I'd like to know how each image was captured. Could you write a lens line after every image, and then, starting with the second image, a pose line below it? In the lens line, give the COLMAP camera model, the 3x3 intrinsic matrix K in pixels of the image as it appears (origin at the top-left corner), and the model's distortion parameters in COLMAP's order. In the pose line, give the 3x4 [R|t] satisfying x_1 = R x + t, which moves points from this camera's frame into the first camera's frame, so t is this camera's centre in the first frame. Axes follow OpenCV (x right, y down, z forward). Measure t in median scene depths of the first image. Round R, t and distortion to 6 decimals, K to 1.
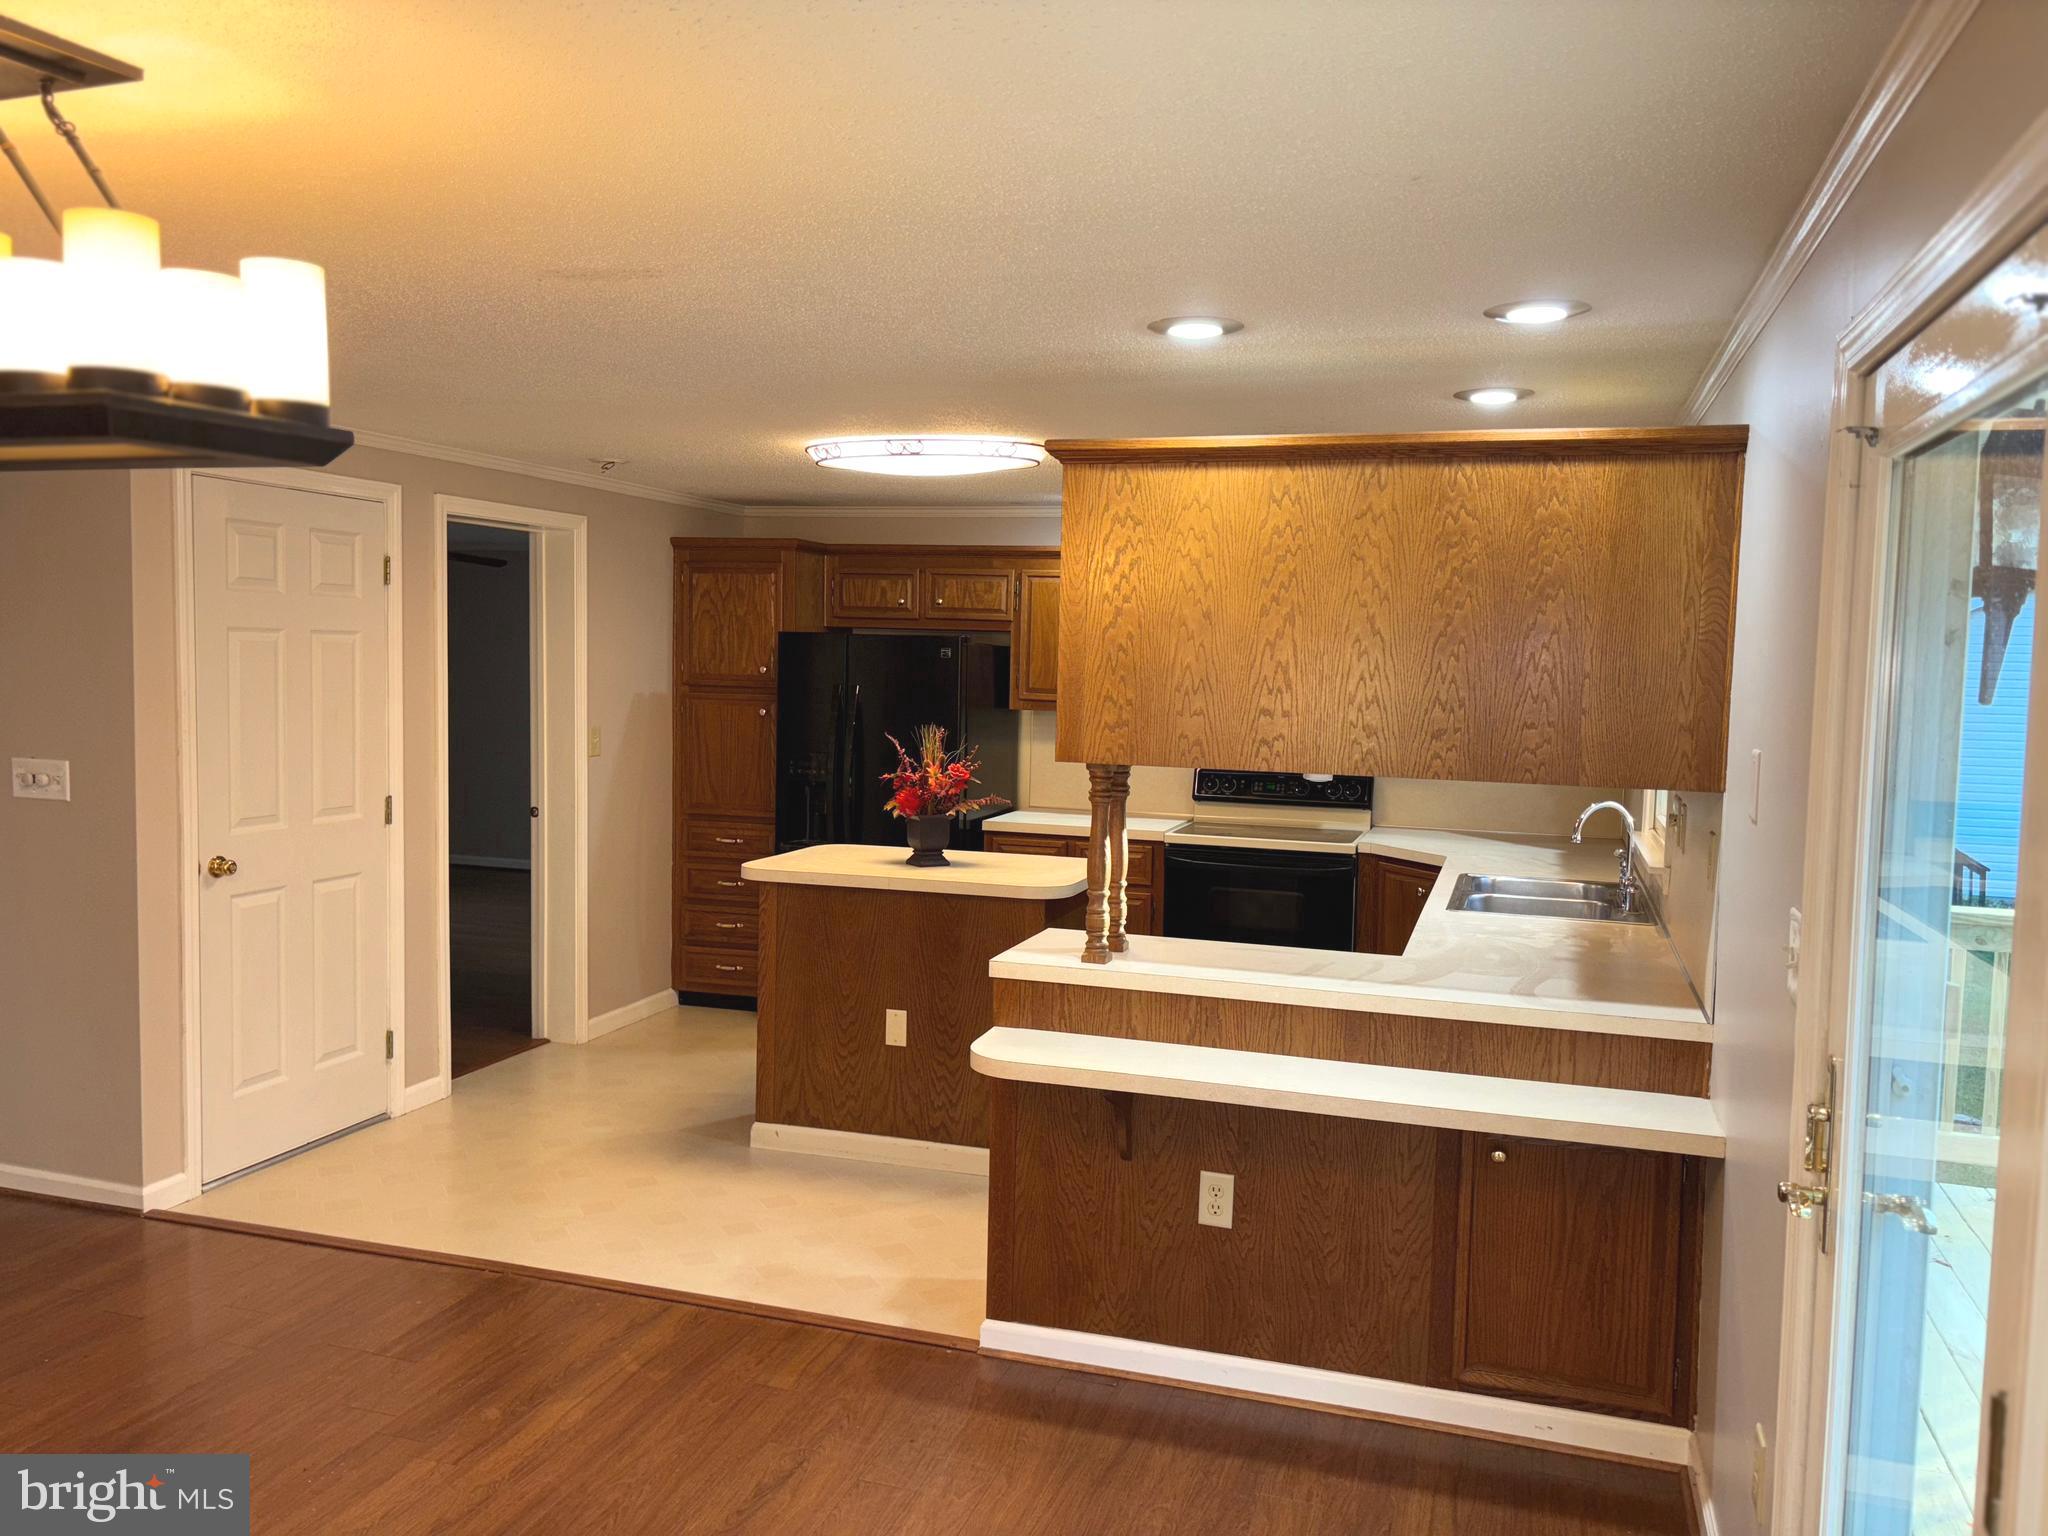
lens RADIAL K [[1547.1, 0, 1028.0], [0, 1547.1, 745.4], [0, 0, 1]] dist [0.033439, -0.023320]
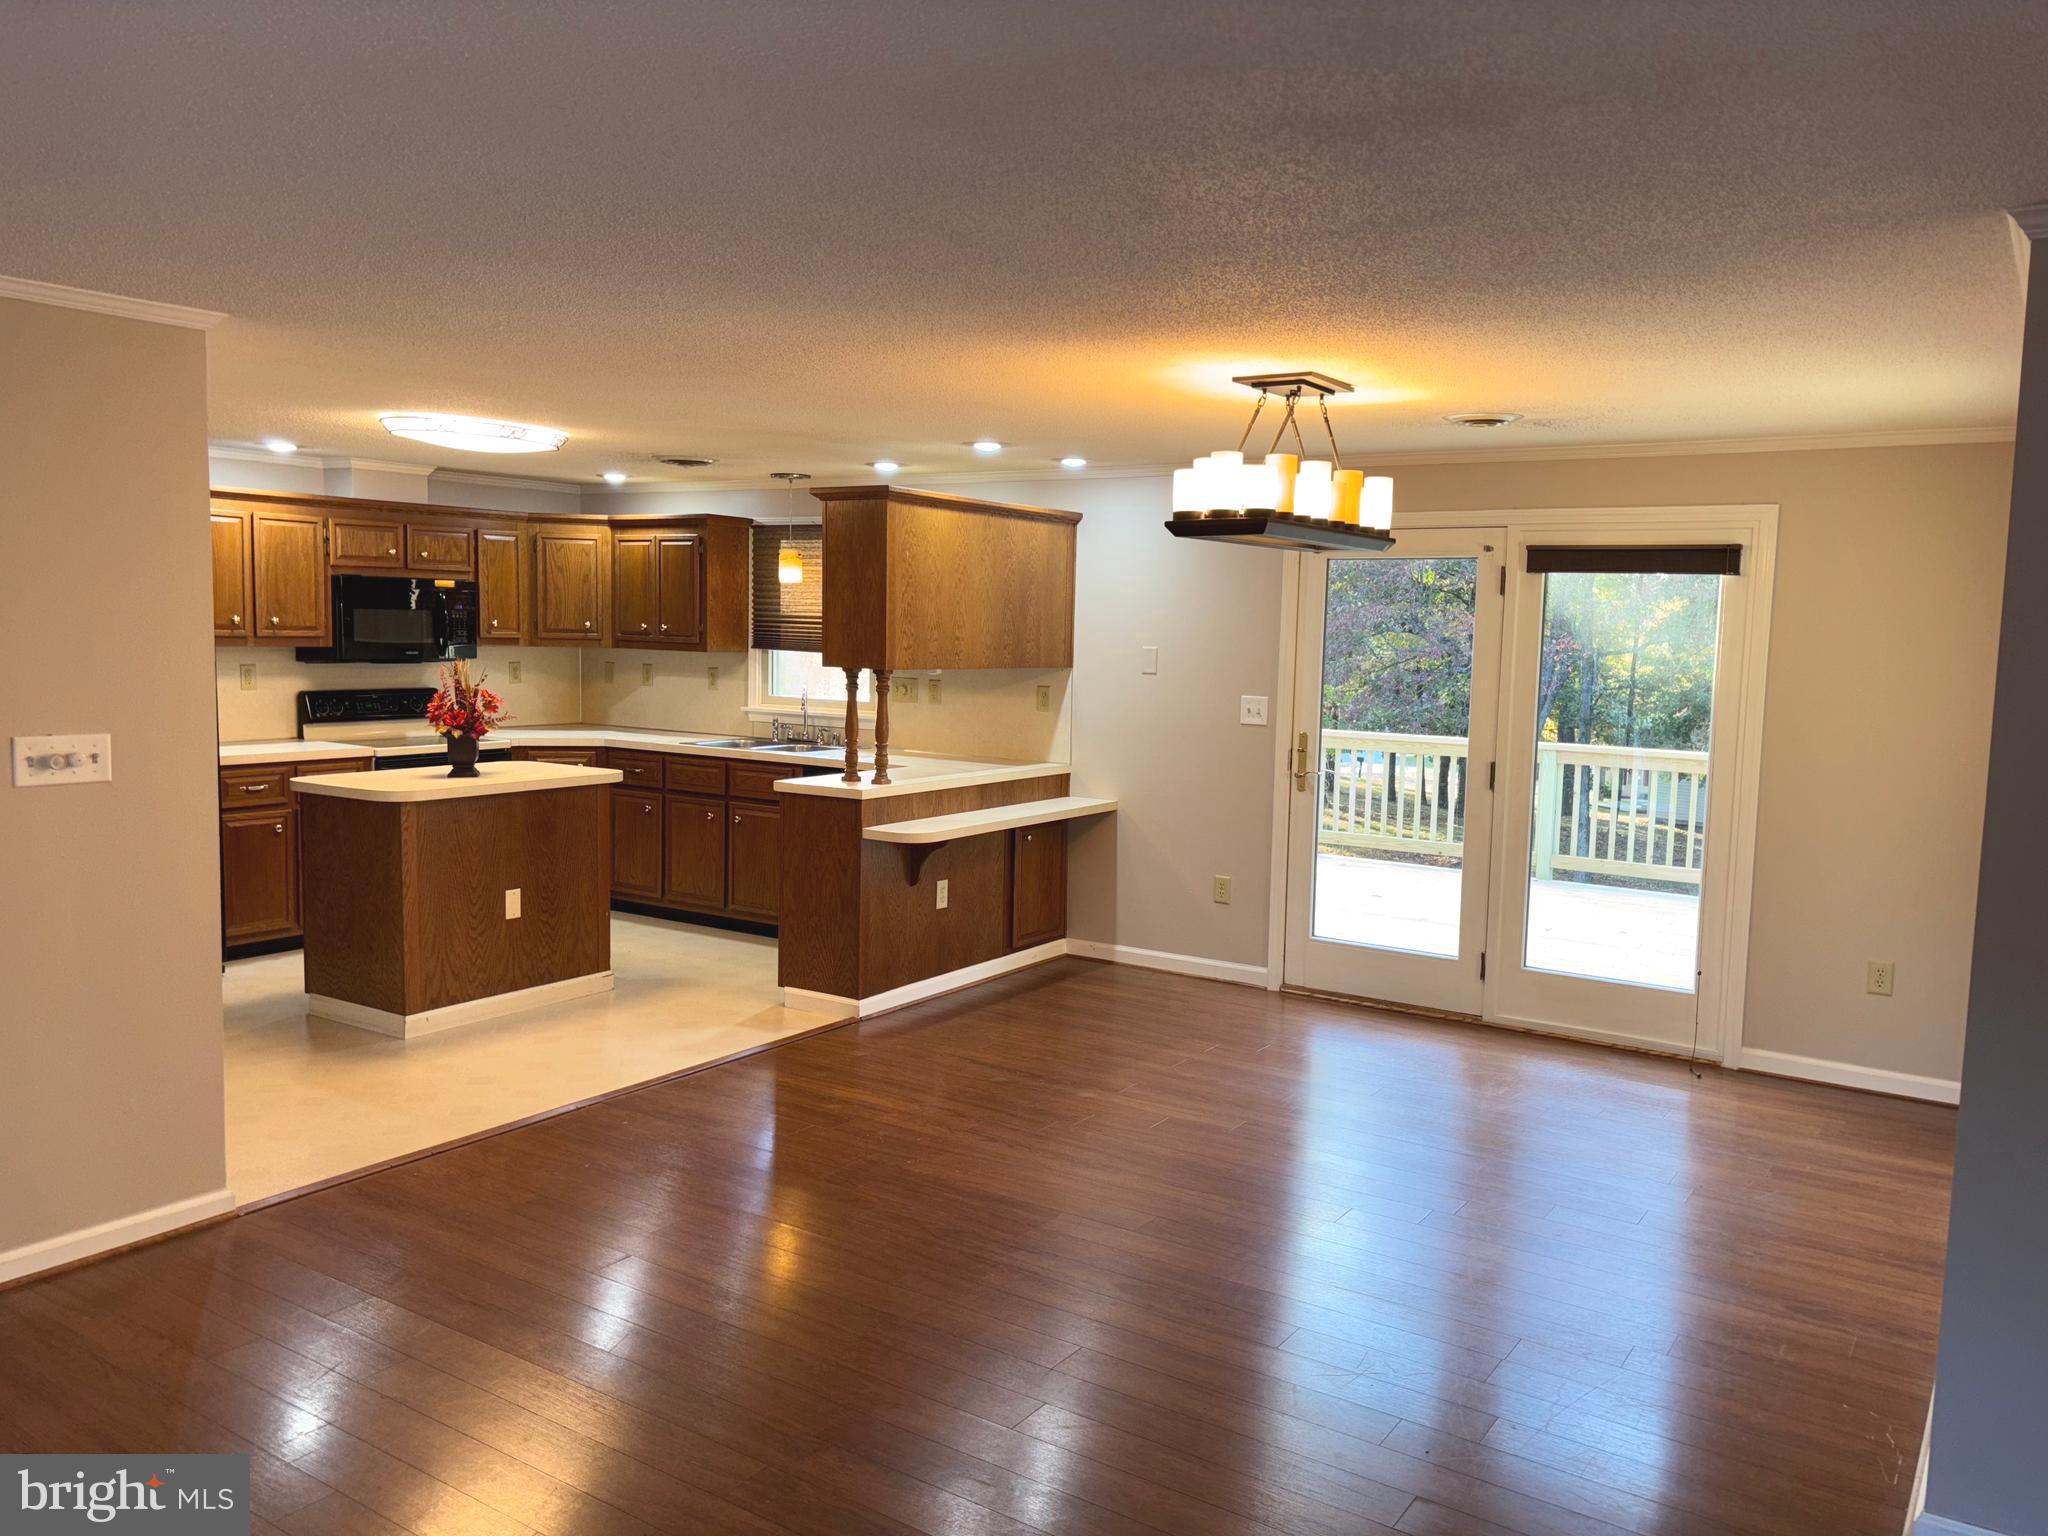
lens RADIAL K [[1547.1, 0, 1026.0], [0, 1547.1, 764.8], [0, 0, 1]] dist [0.033439, -0.023320]
pose [[0.268265, -0.102037, 0.957926, -1.270280], [0.038878, 0.994711, 0.095067, -0.033140], [-0.962560, 0.011739, 0.270813, 0.294331]]
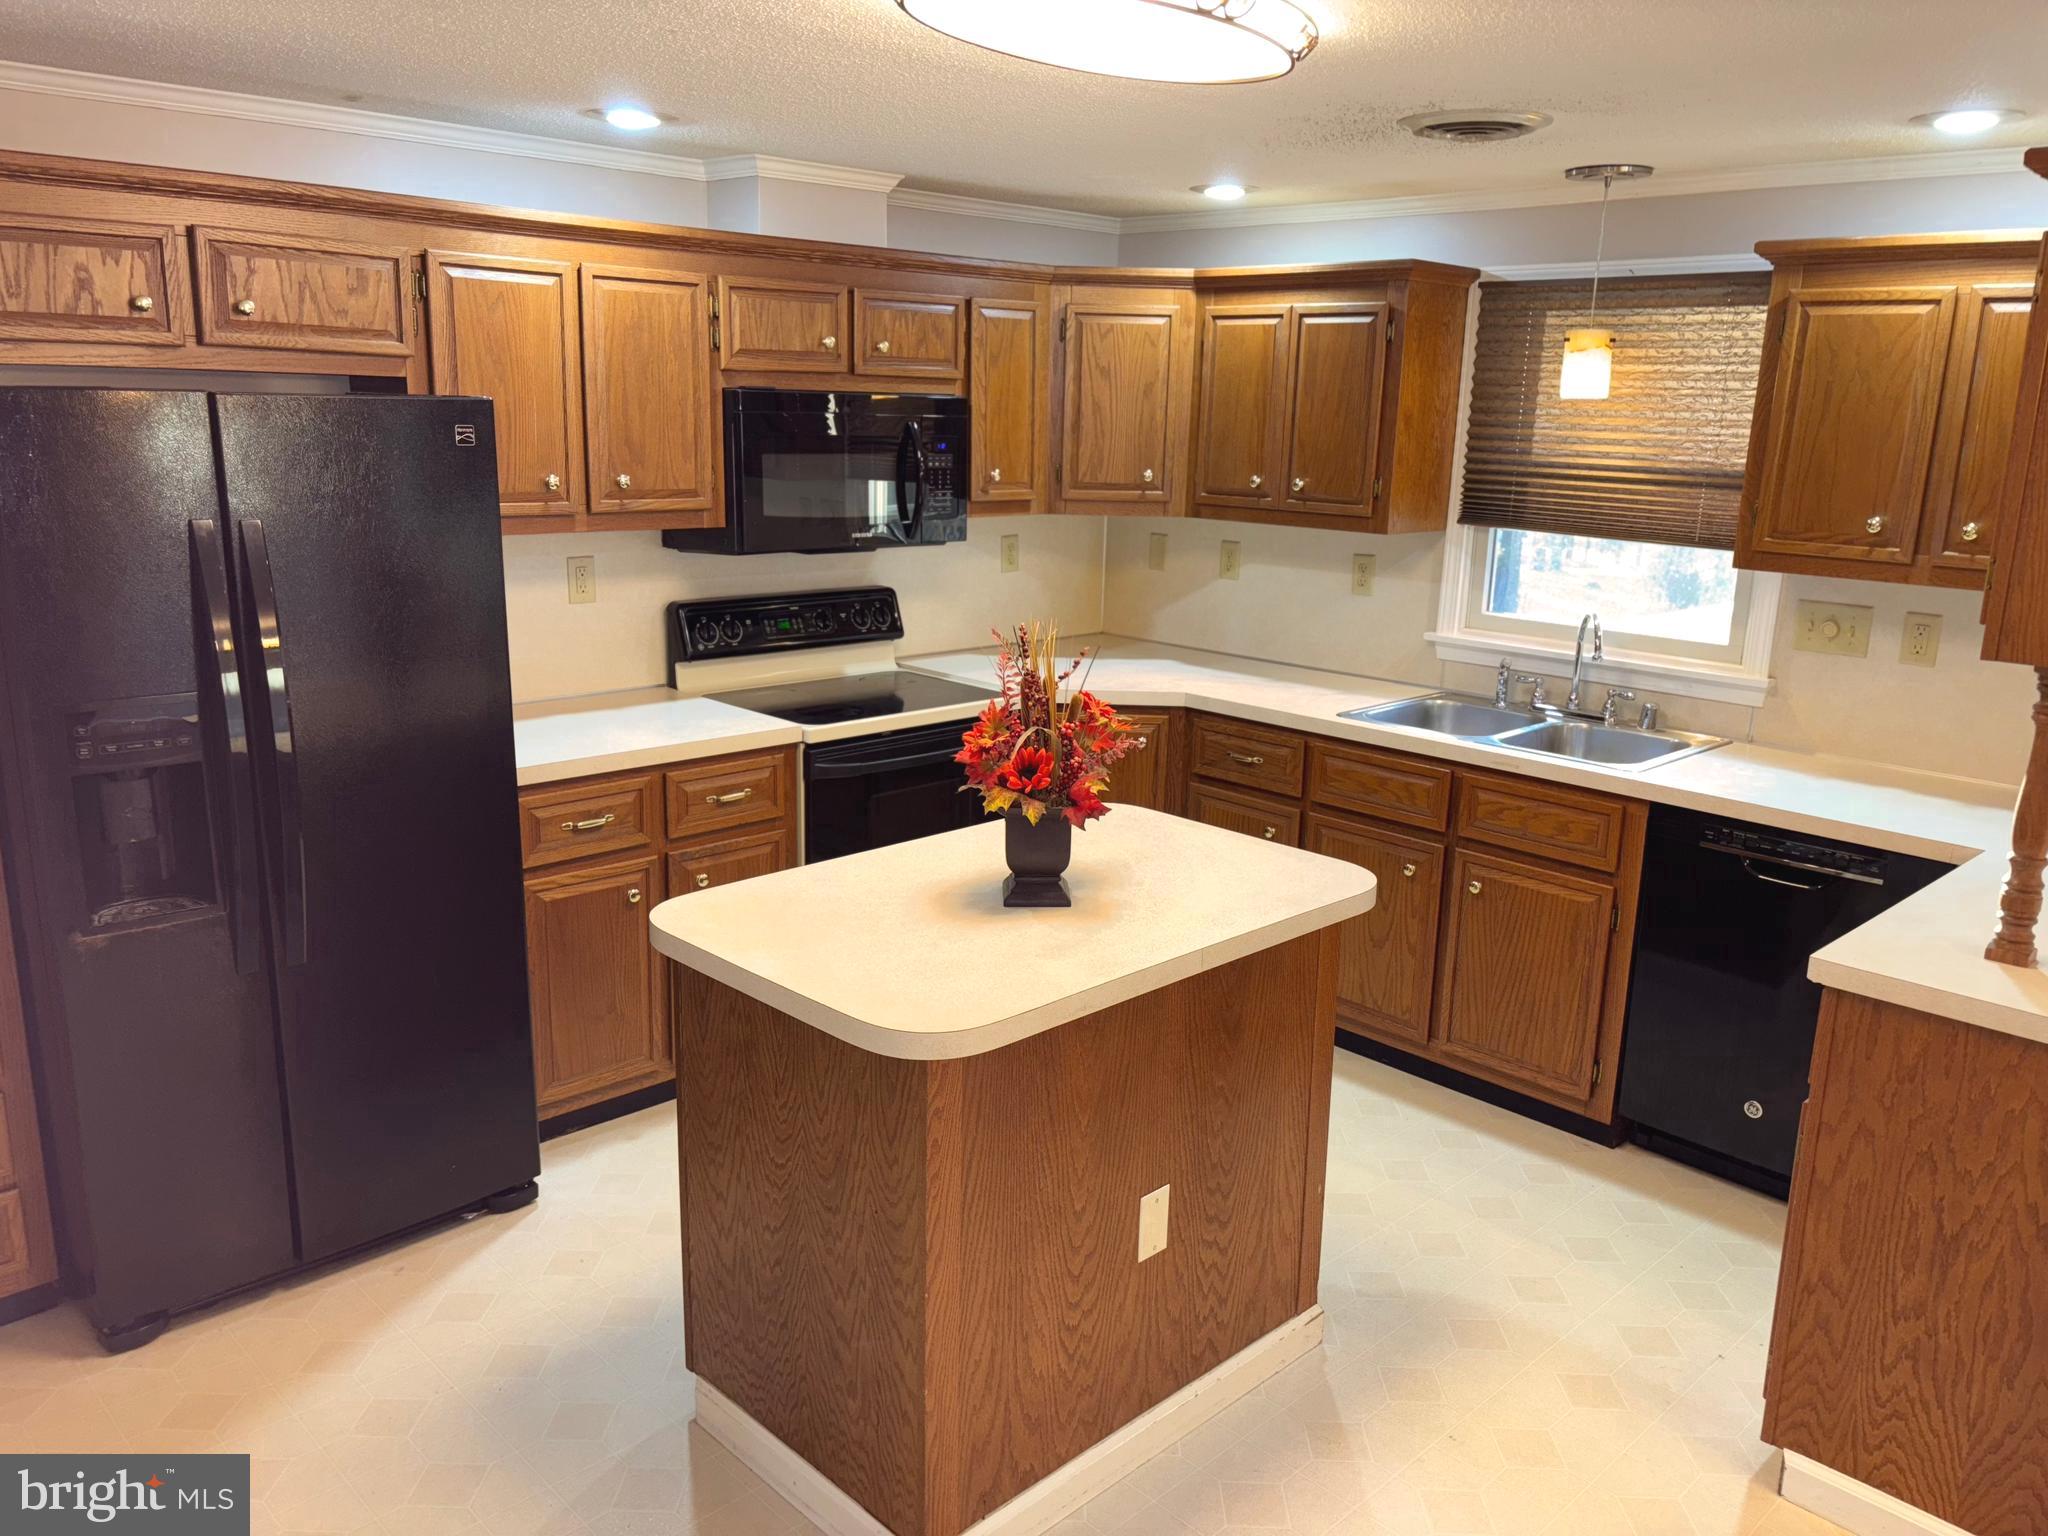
lens RADIAL K [[1547.1, 0, 1027.2], [0, 1547.1, 778.5], [0, 0, 1]] dist [0.033439, -0.023320]
pose [[0.465535, -0.217379, 0.857918, -0.562574], [0.034786, 0.973112, 0.227690, -0.085676], [-0.884346, -0.076154, 0.460579, 0.894782]]
